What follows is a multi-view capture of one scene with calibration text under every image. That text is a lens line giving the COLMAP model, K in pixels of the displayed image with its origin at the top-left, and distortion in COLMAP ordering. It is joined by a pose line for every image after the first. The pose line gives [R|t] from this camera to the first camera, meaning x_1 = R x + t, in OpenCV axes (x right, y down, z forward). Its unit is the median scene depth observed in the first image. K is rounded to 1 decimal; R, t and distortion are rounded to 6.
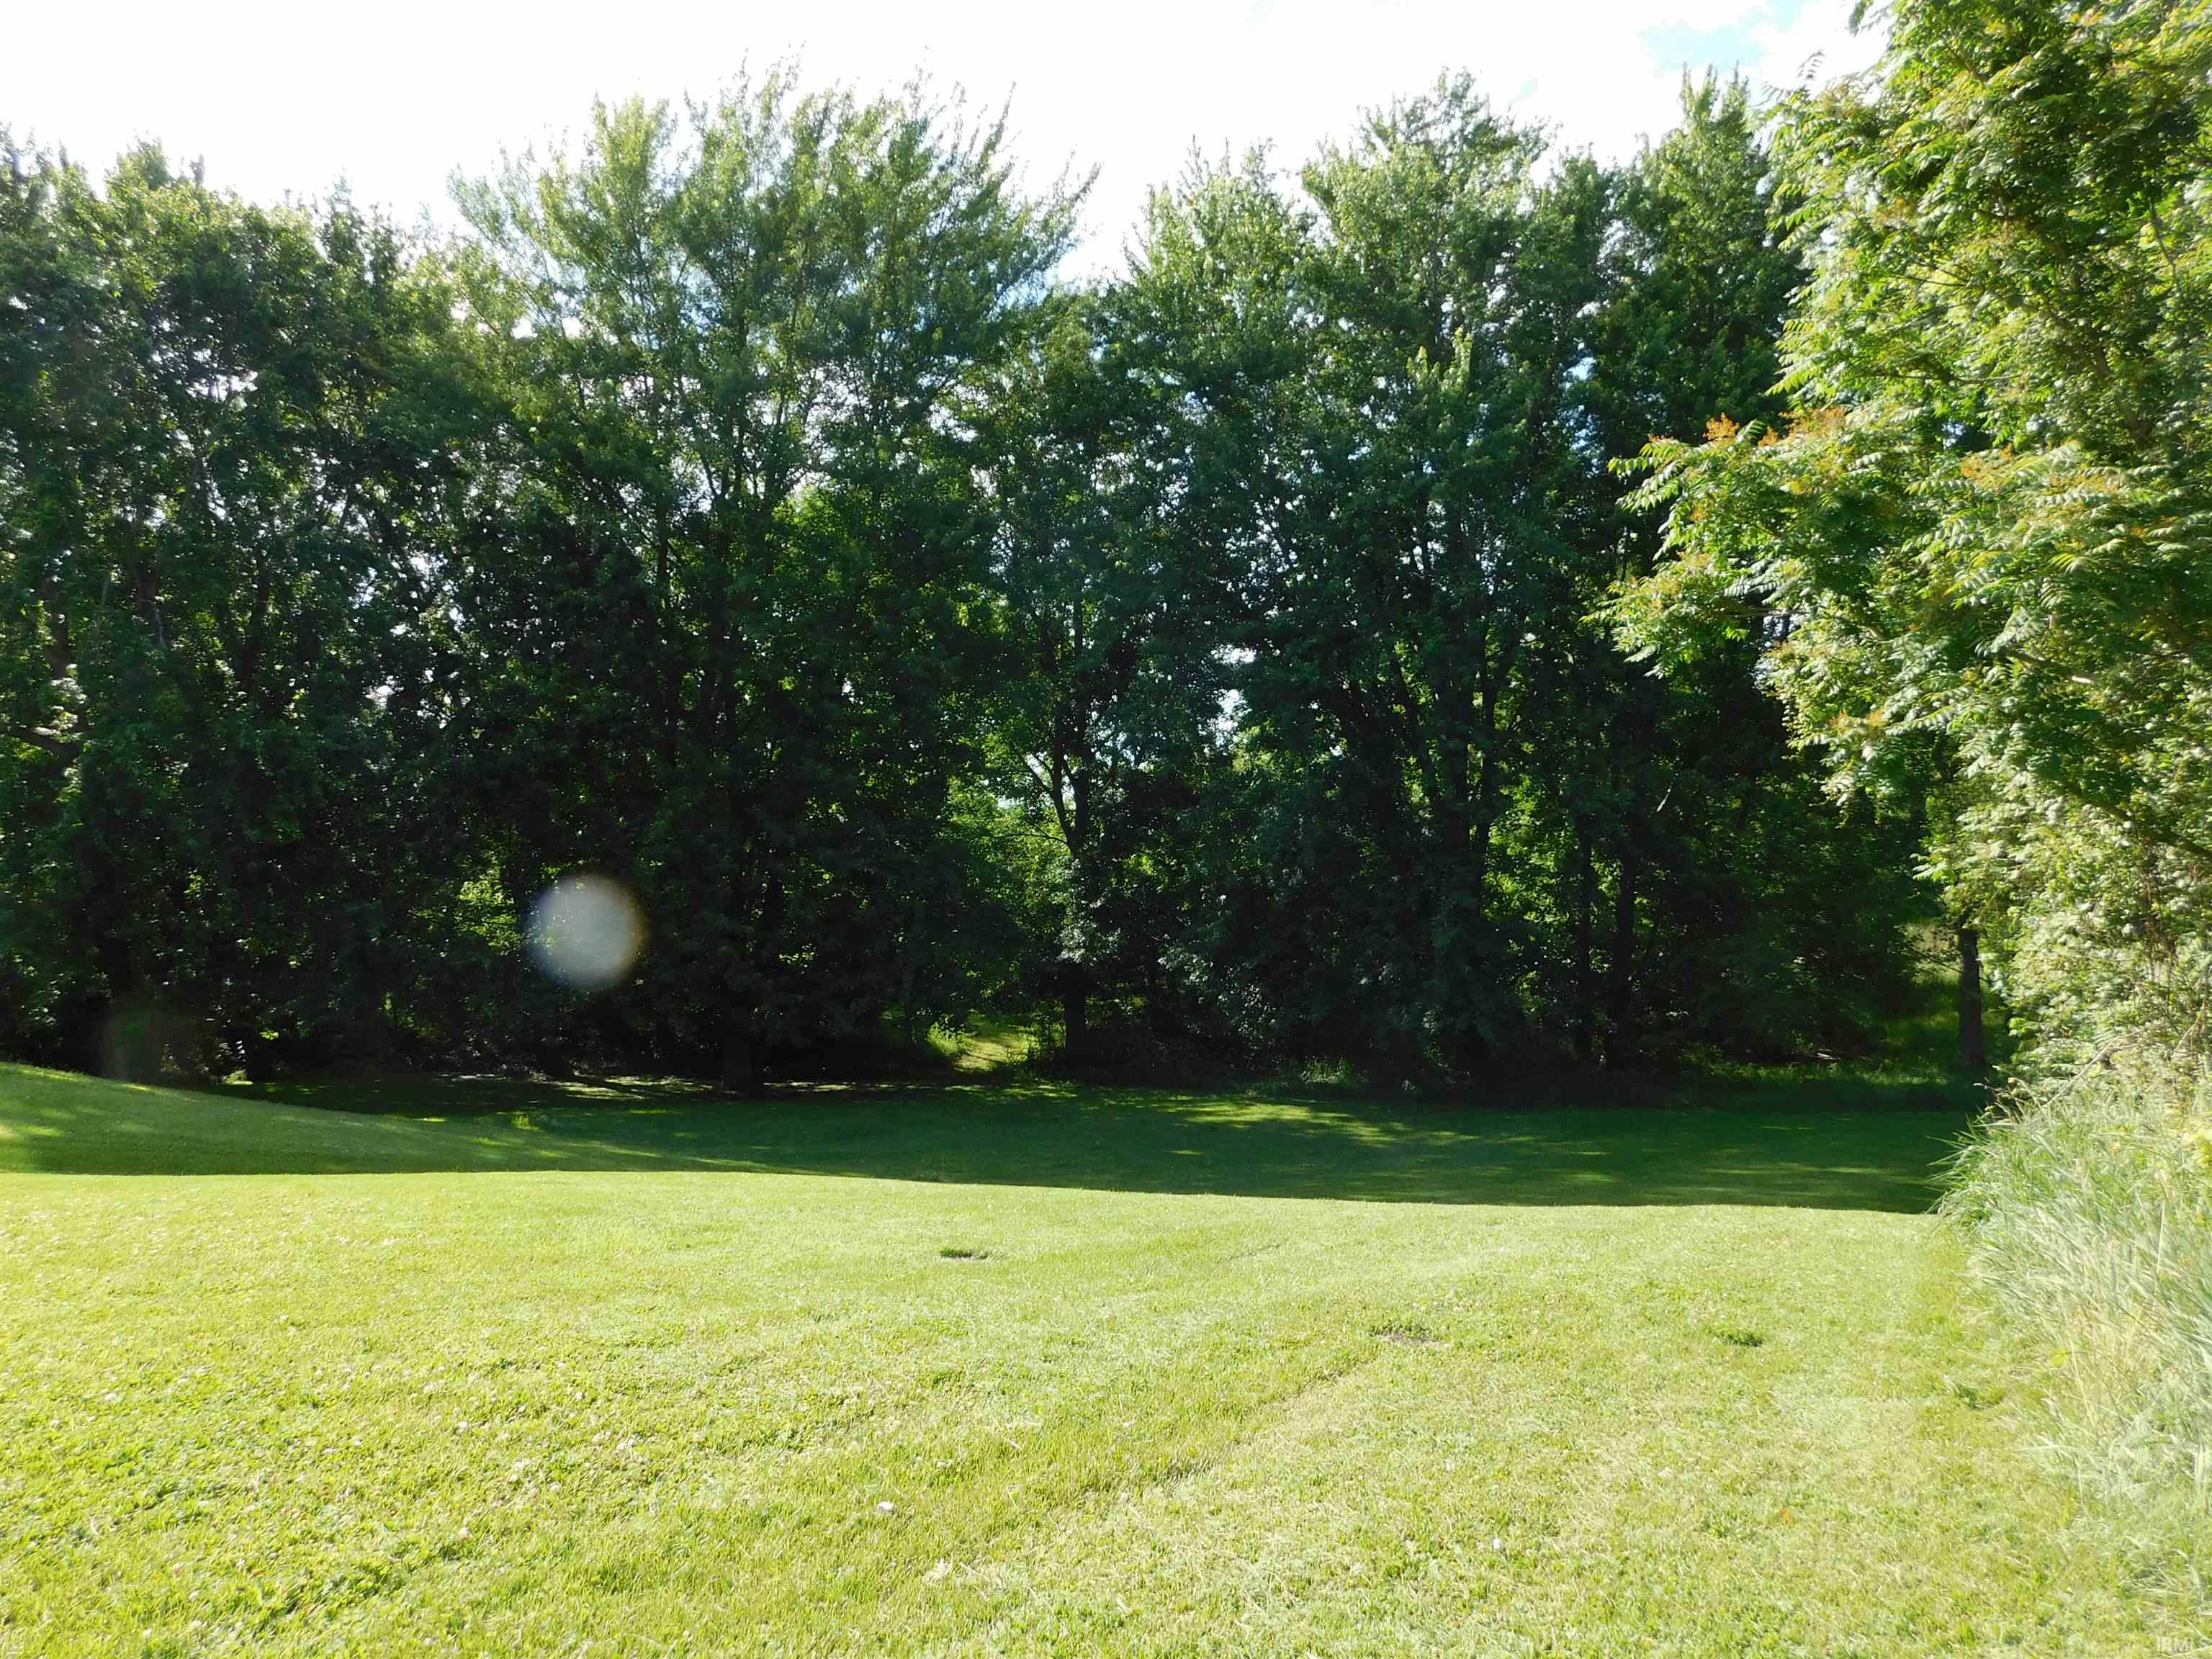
lens RADIAL K [[1462.6, 0, 1109.6], [0, 1462.6, 825.3], [0, 0, 1]] dist [-0.061458, 0.044604]
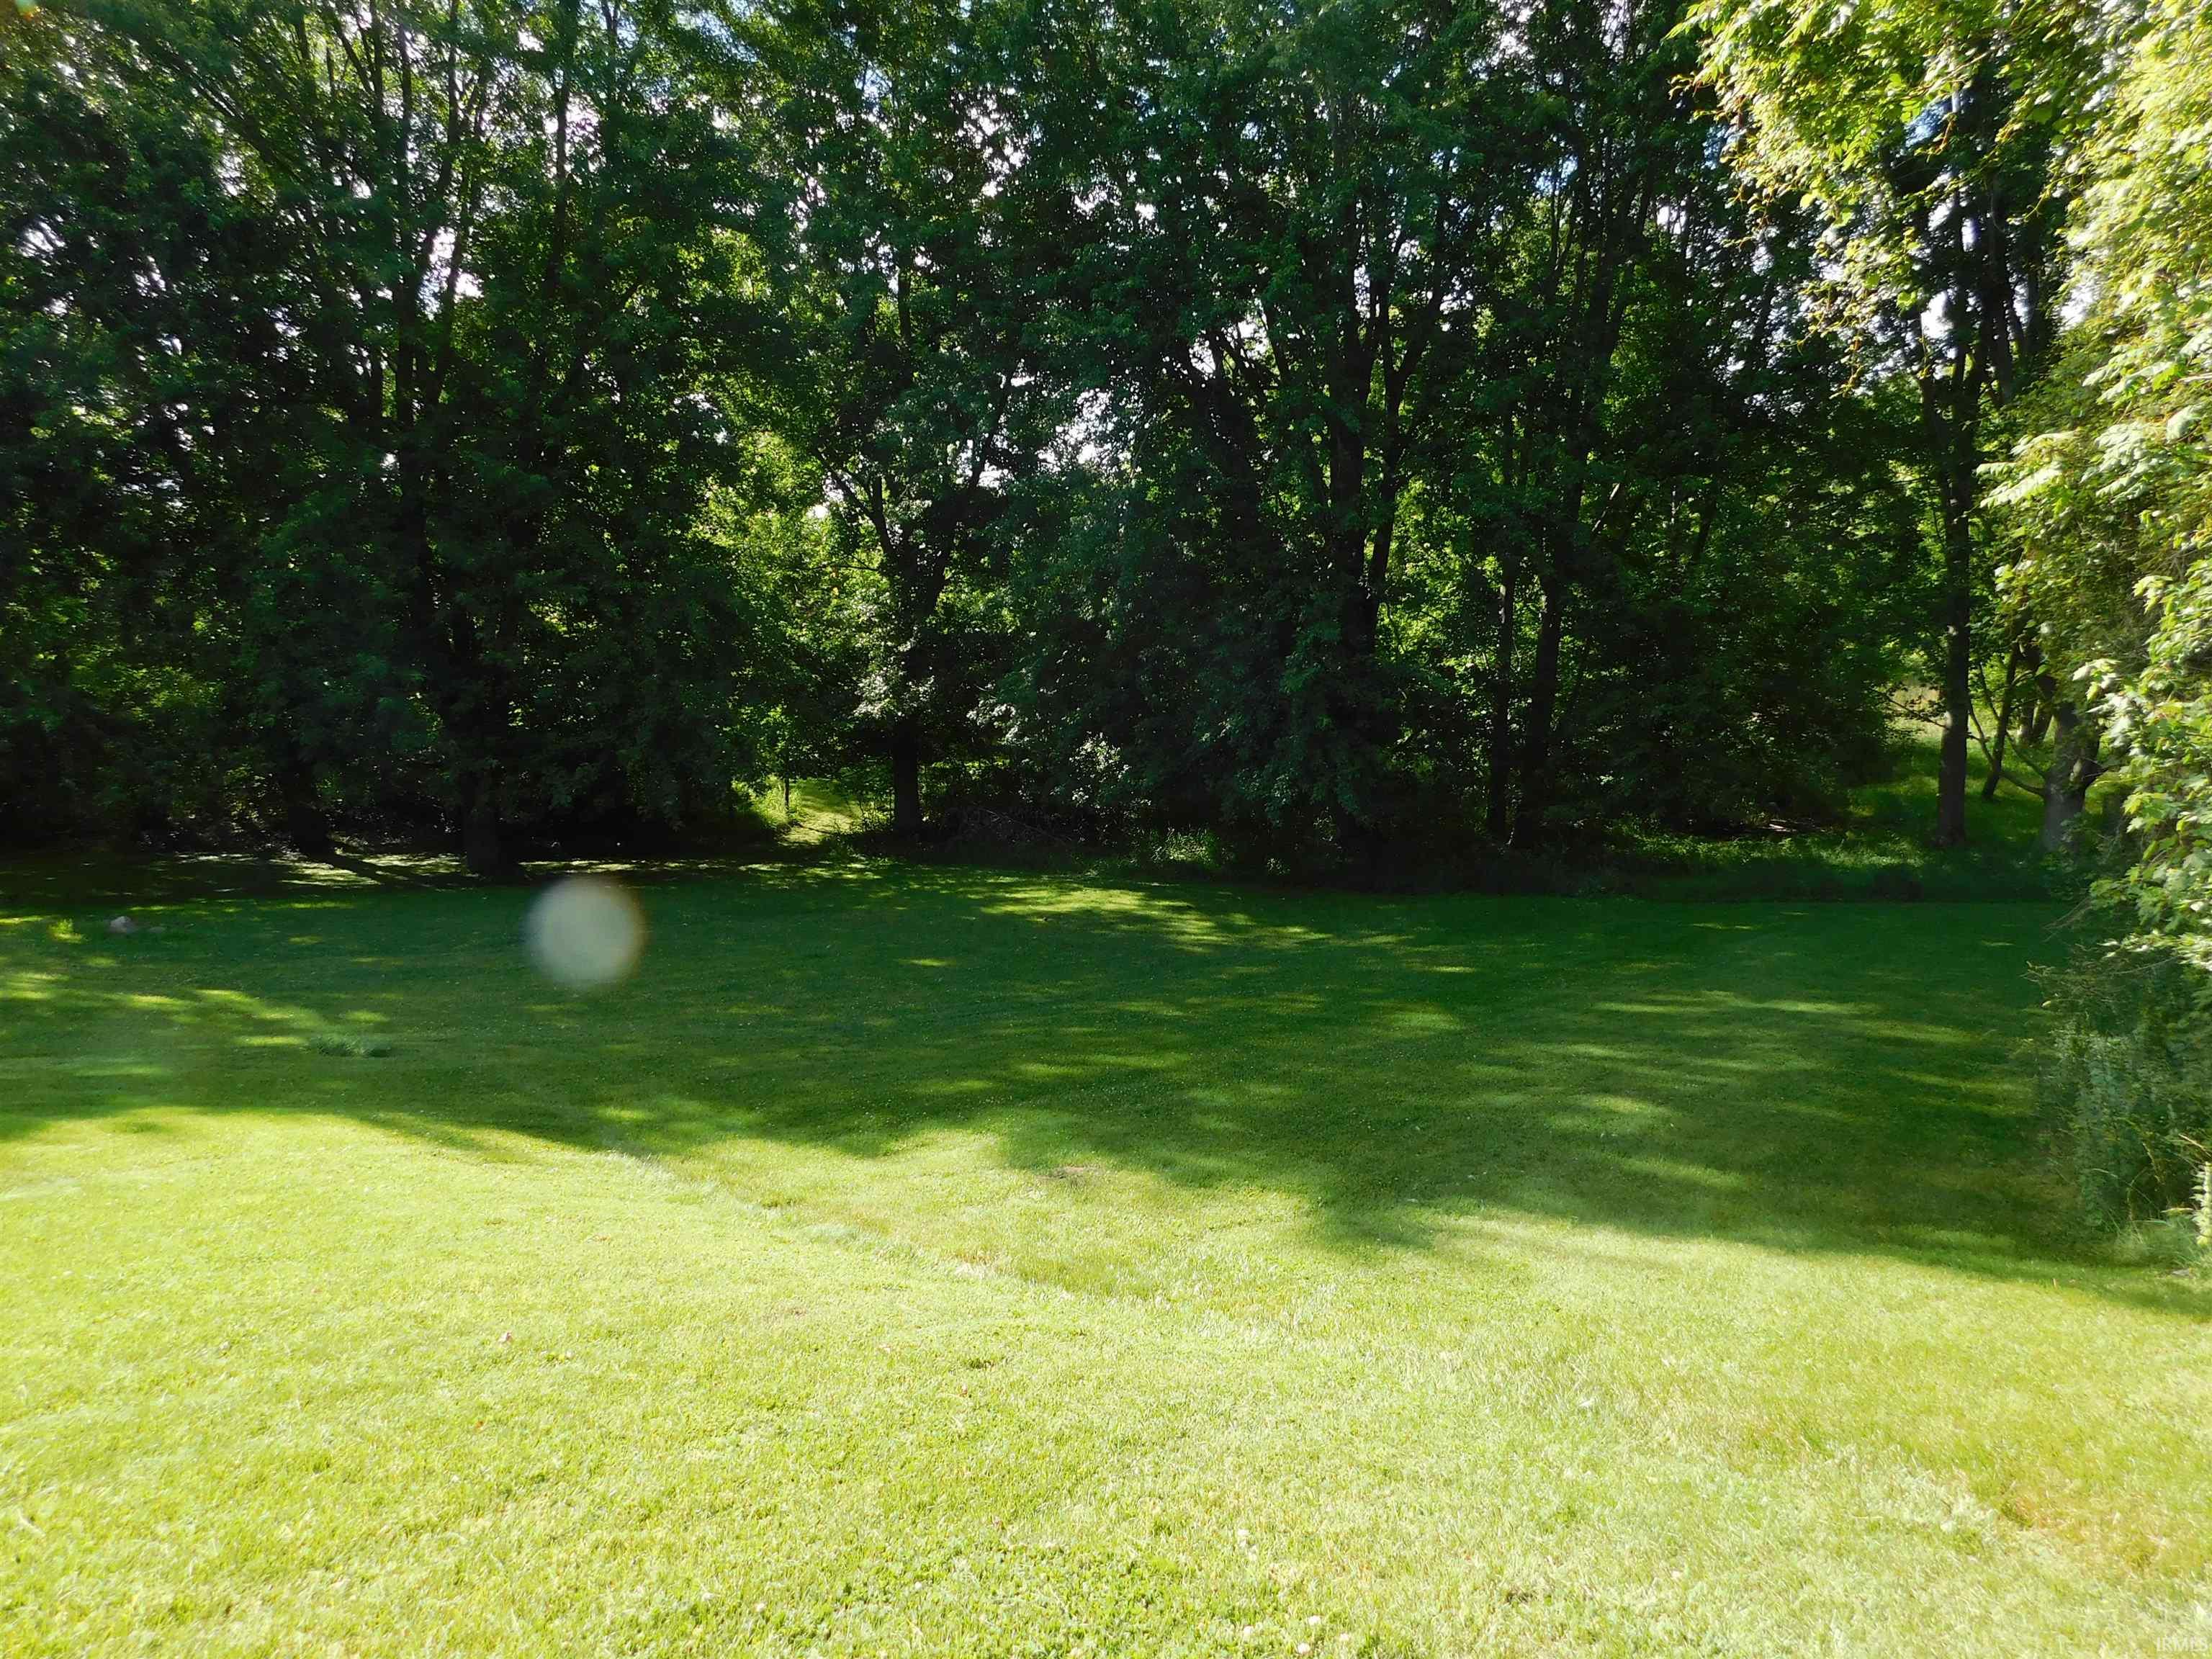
lens RADIAL K [[1462.6, 0, 1101.3], [0, 1462.6, 834.8], [0, 0, 1]] dist [-0.061458, 0.044604]
pose [[0.999832, -0.004498, 0.017744, 0.088284], [0.001464, 0.985885, 0.167417, 0.021765], [-0.018247, -0.167363, 0.985726, 0.178242]]
